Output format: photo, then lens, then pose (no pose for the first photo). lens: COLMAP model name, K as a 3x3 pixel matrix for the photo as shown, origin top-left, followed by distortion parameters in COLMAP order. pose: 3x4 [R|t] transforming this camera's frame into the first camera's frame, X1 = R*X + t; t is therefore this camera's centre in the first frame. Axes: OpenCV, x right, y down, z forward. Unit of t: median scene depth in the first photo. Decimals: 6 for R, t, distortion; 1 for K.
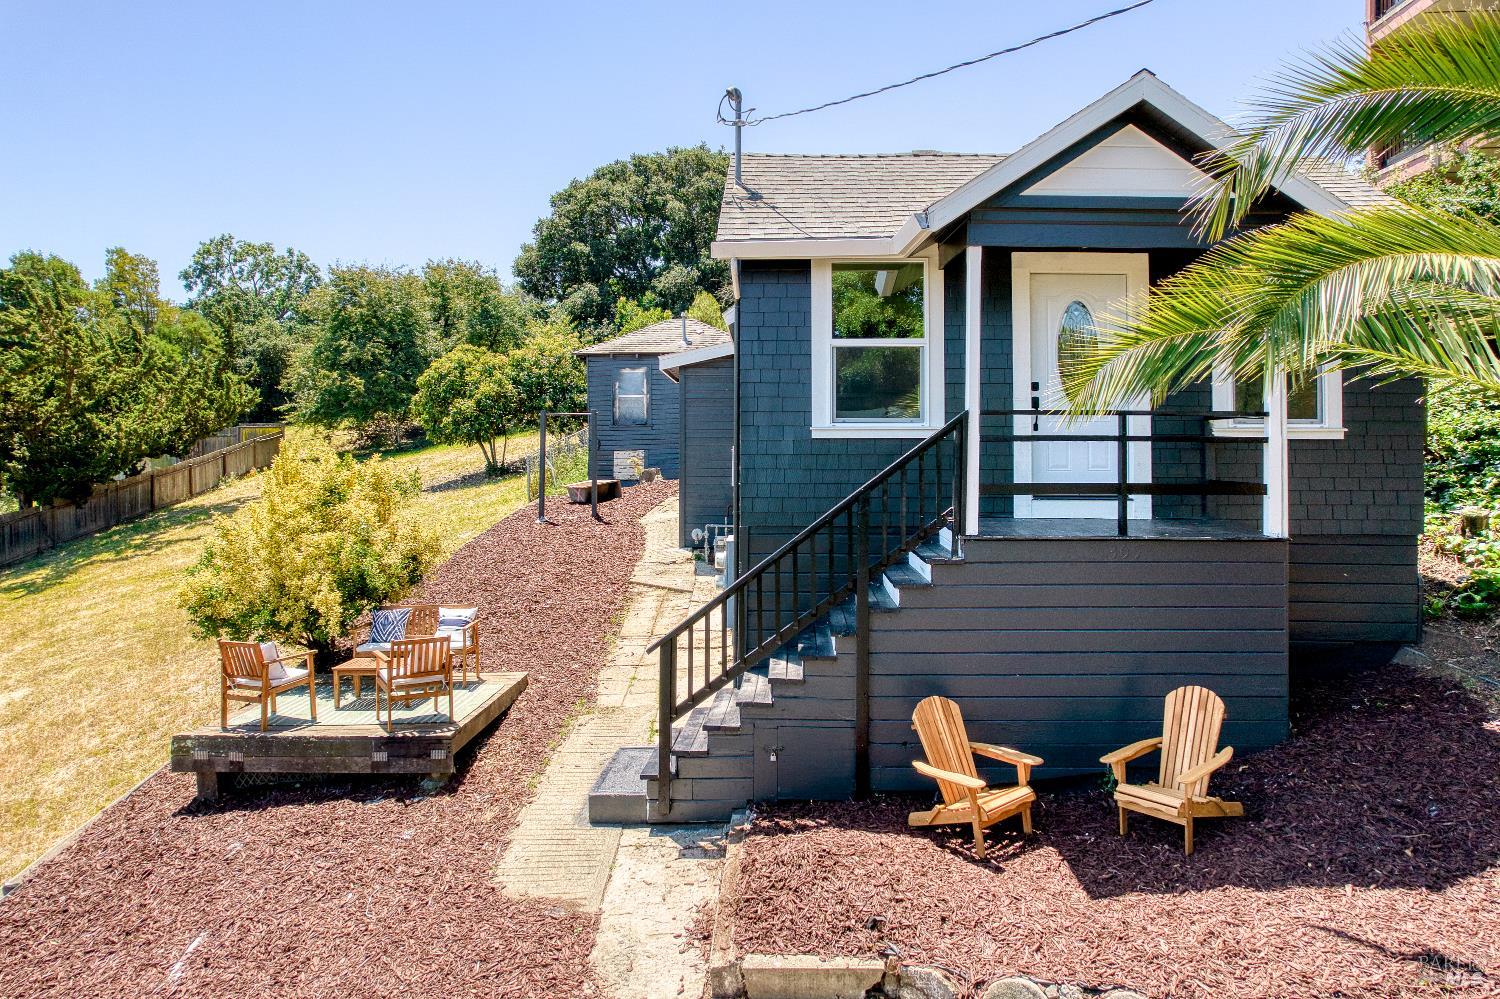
lens RADIAL K [[1012.2, 0, 778.0], [0, 1012.2, 446.6], [0, 0, 1]] dist [-0.067139, 0.057742]
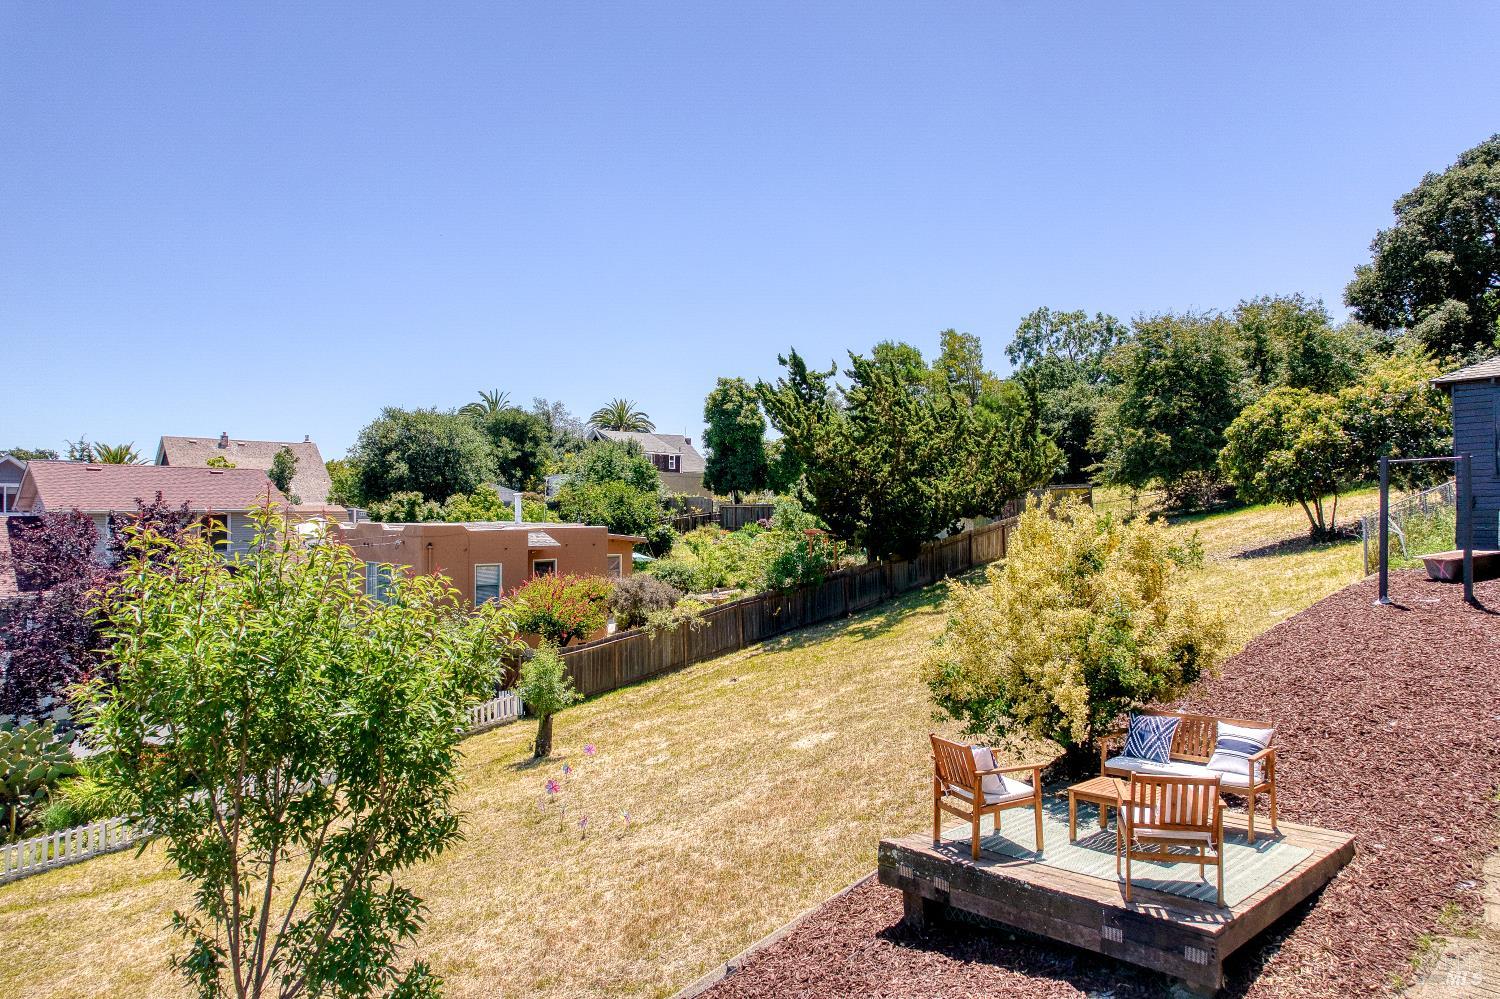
lens RADIAL K [[1012.2, 0, 746.2], [0, 1012.2, 497.0], [0, 0, 1]] dist [-0.067139, 0.057742]
pose [[0.693399, -0.010588, -0.720476, -0.018886], [0.002227, 0.999919, -0.012550, 0.001917], [0.720551, 0.007098, 0.693366, 0.092866]]
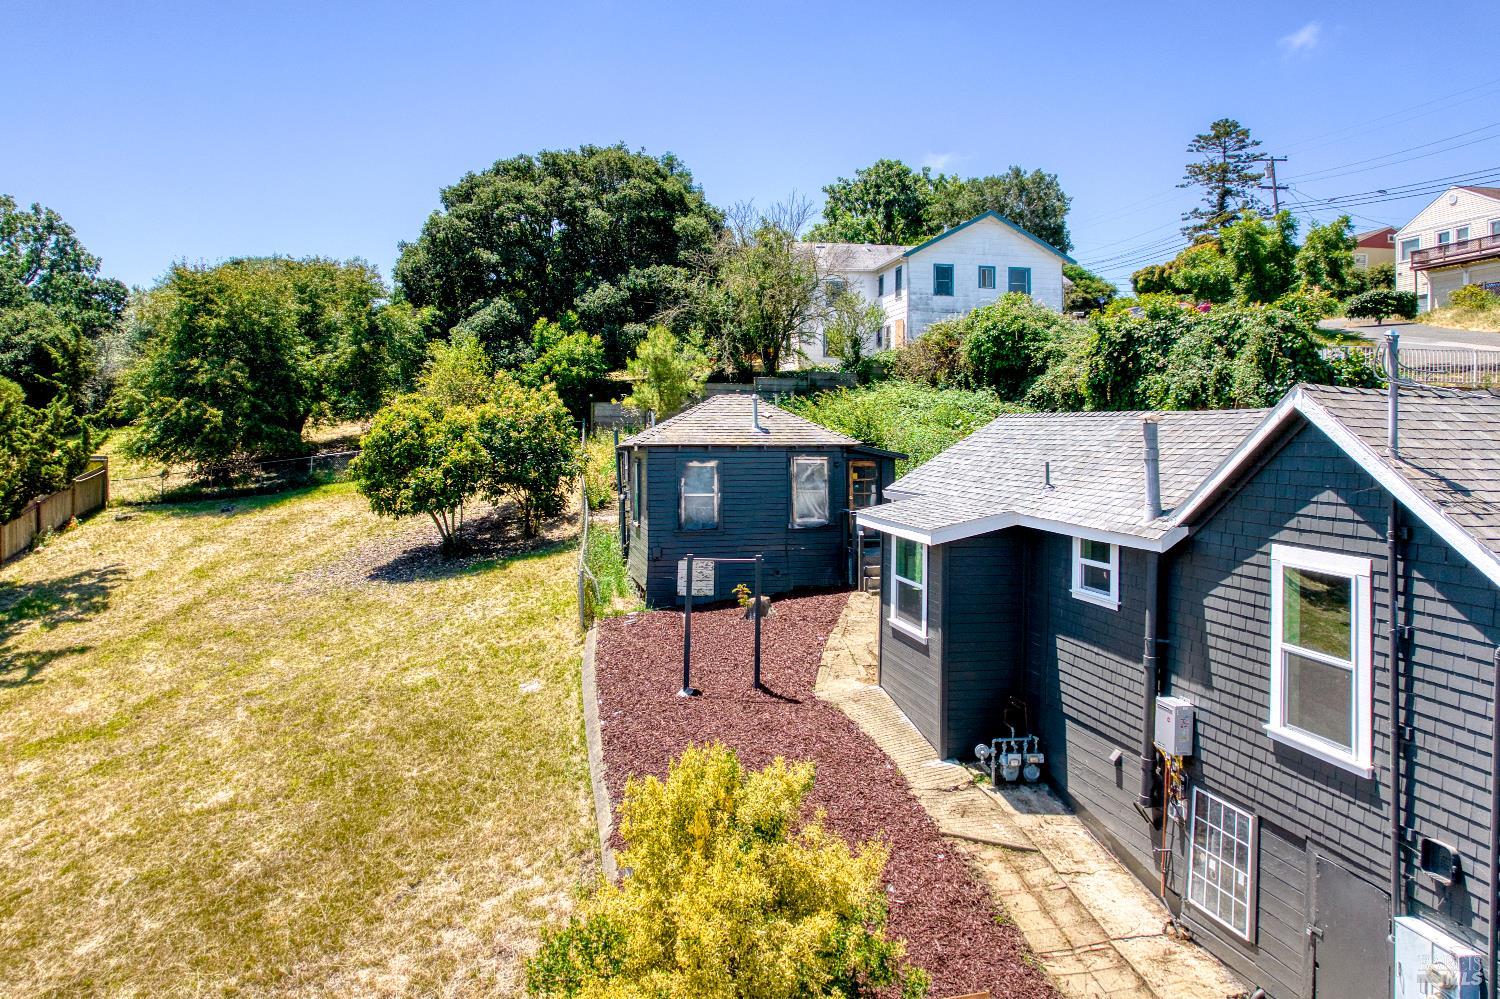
lens RADIAL K [[1048.8, 0, 771.5], [0, 1048.8, 390.9], [0, 0, 1]] dist [-0.049247, 0.019123]
pose [[0.974604, 0.025736, 0.222450, -0.239148], [-0.020238, 0.999432, -0.026961, -0.096235], [-0.223017, 0.021775, 0.974571, 0.112290]]
